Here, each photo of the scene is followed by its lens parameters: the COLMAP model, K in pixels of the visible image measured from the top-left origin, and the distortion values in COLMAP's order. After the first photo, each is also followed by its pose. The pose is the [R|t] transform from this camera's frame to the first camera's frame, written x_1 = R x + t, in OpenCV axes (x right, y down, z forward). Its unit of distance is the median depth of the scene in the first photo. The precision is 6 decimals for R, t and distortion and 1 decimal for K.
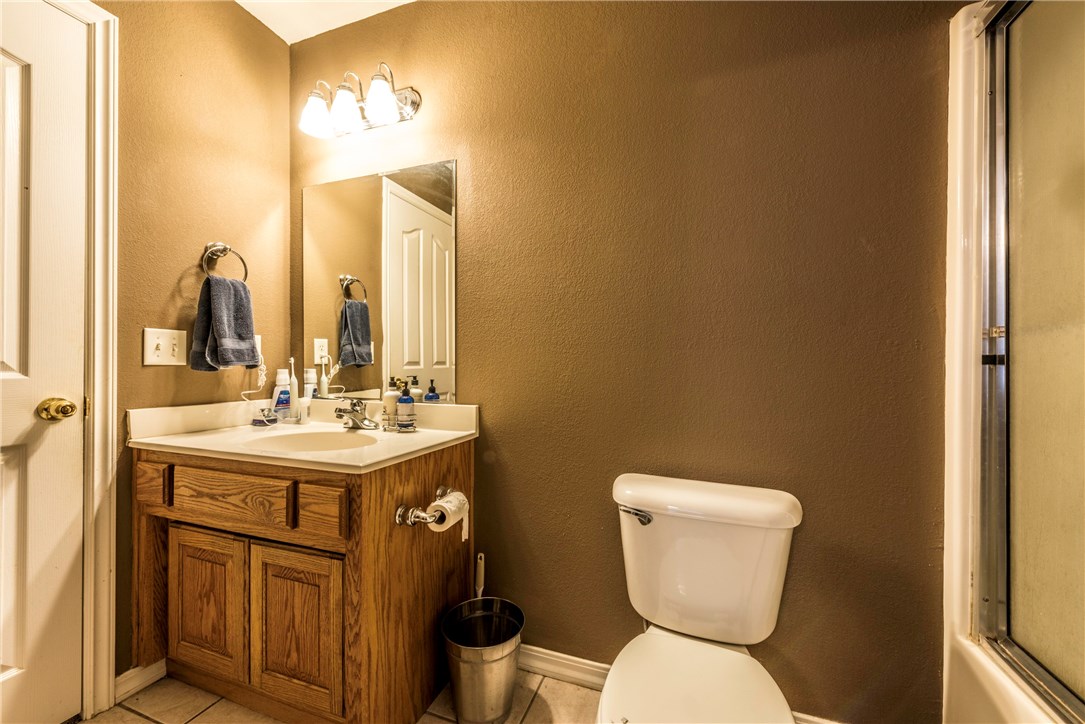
lens RADIAL K [[424.0, 0, 542.5], [0, 424.0, 362.0], [0, 0, 1]] dist [0.010384, -0.000207]
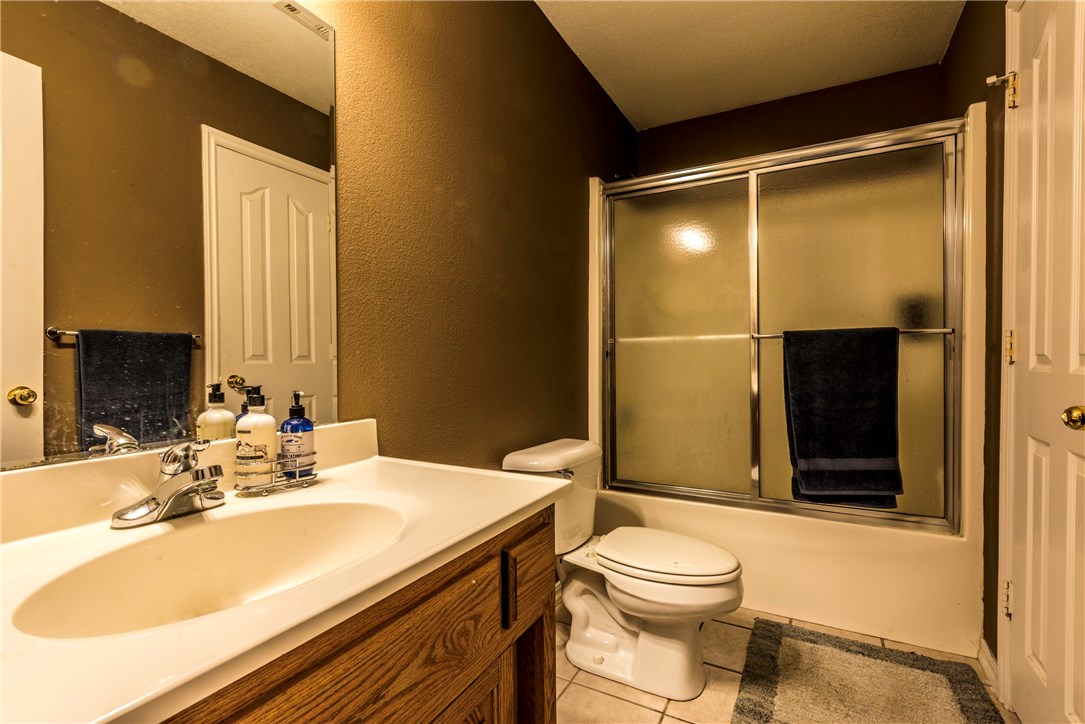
lens RADIAL K [[502.7, 0, 542.5], [0, 502.7, 362.0], [0, 0, 1]] dist [0.000856, 0.000094]
pose [[0.136645, -0.014165, 0.990519, -1.201141], [0.005229, 0.999894, 0.013578, 0.002454], [-0.990606, 0.003324, 0.136705, 0.801666]]
